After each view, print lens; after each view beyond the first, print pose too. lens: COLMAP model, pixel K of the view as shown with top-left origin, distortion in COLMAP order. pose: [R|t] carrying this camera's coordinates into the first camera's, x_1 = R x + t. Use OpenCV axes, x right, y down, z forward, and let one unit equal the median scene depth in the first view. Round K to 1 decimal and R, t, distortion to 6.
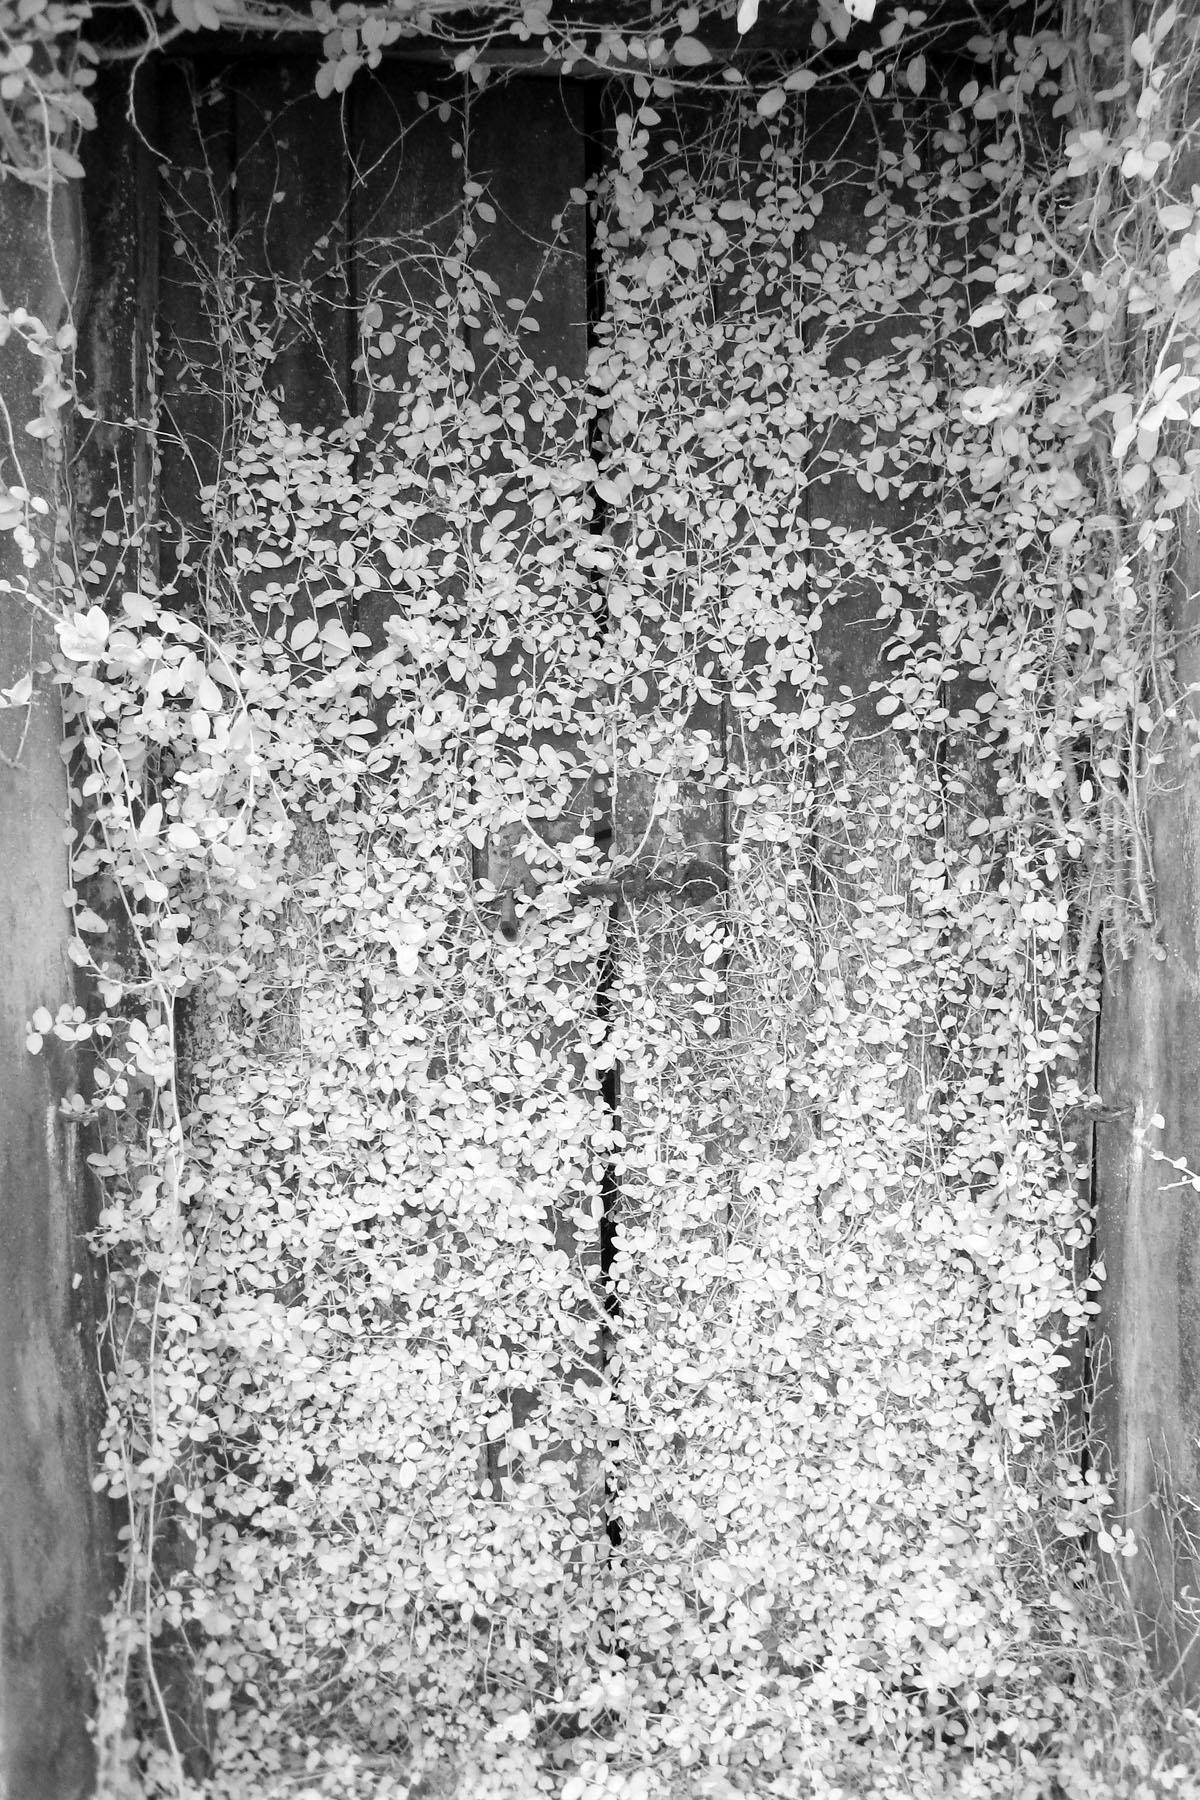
lens RADIAL K [[1571.9, 0, 605.5], [0, 1571.9, 903.7], [0, 0, 1]] dist [-0.148736, 0.056791]
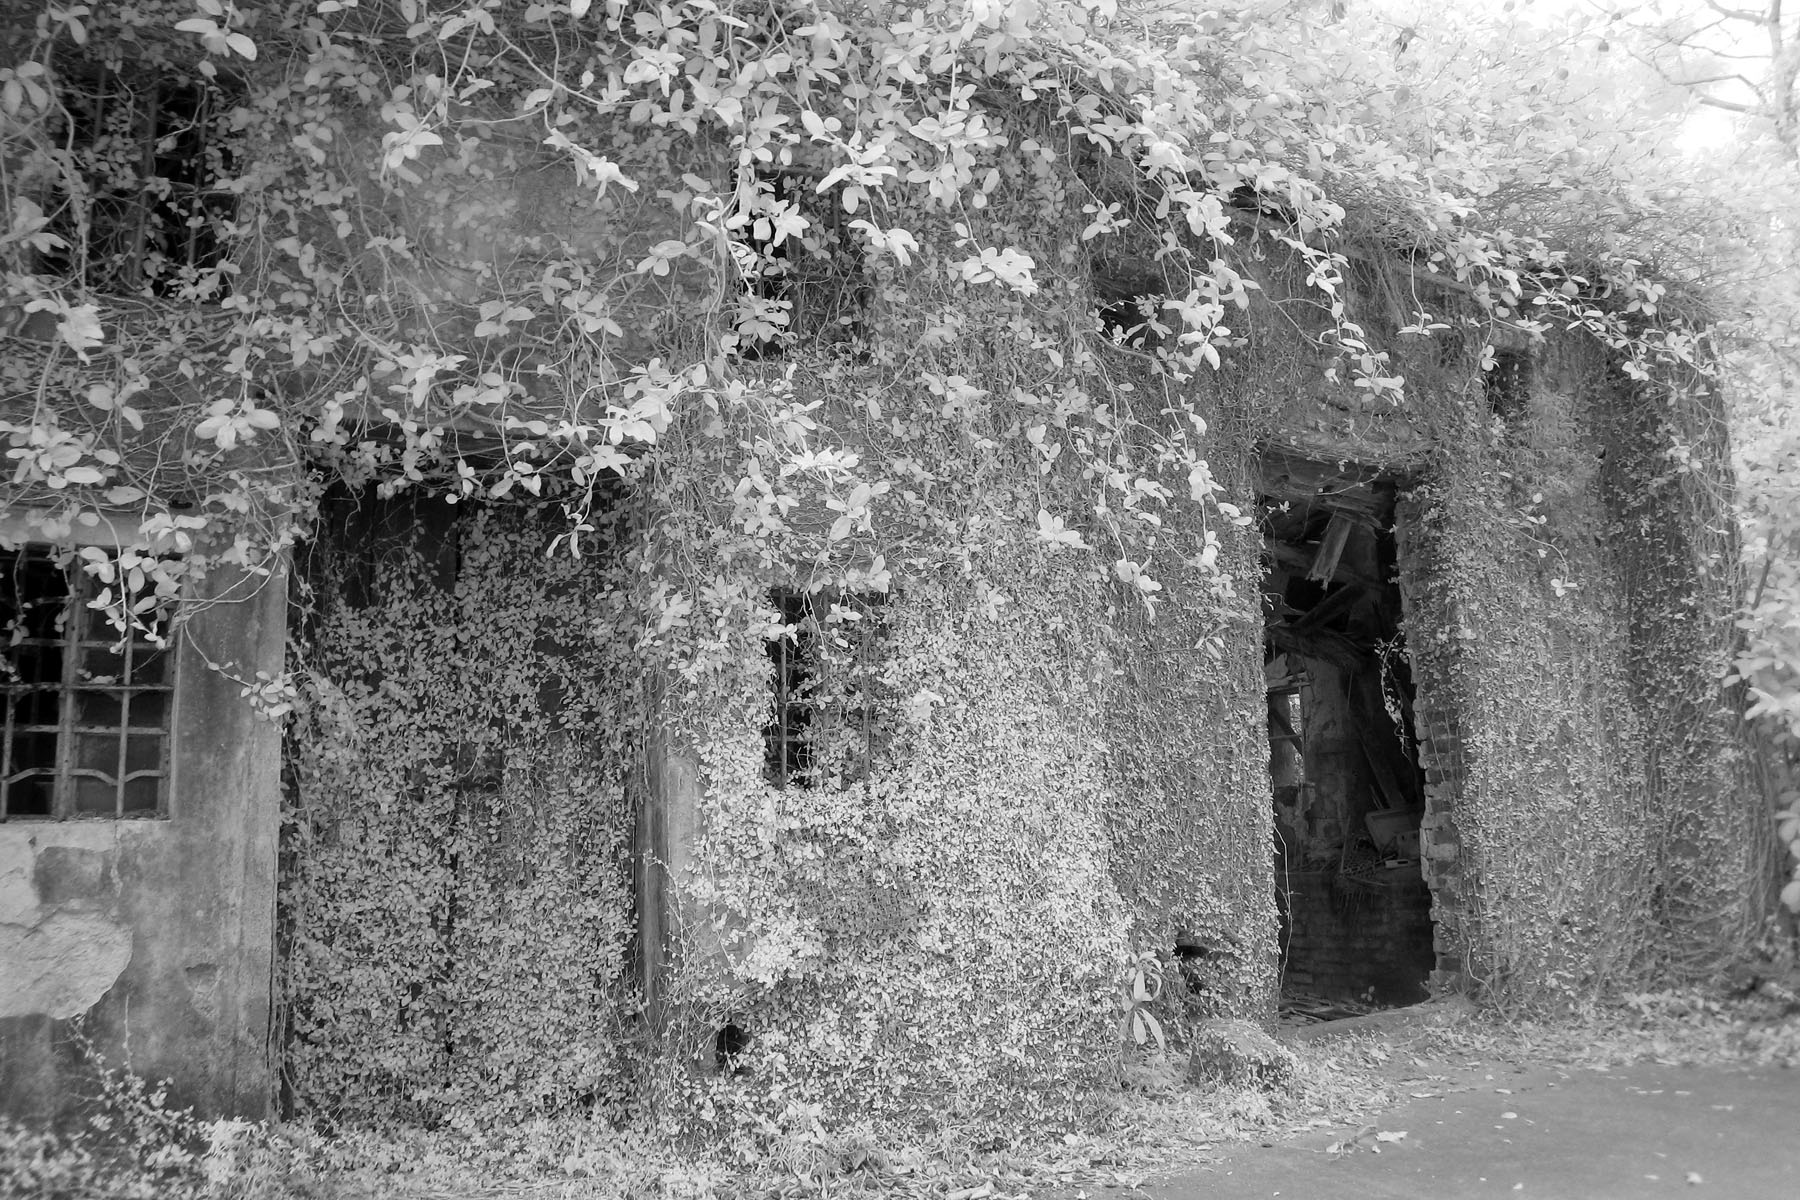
lens RADIAL K [[1571.9, 0, 897.8], [0, 1571.9, 586.4], [0, 0, 1]] dist [-0.148736, 0.056791]
pose [[0.912525, 0.064648, 0.403879, -0.405272], [0.025267, 0.976635, -0.213415, 0.244249], [-0.408239, 0.204952, 0.889570, -1.734553]]
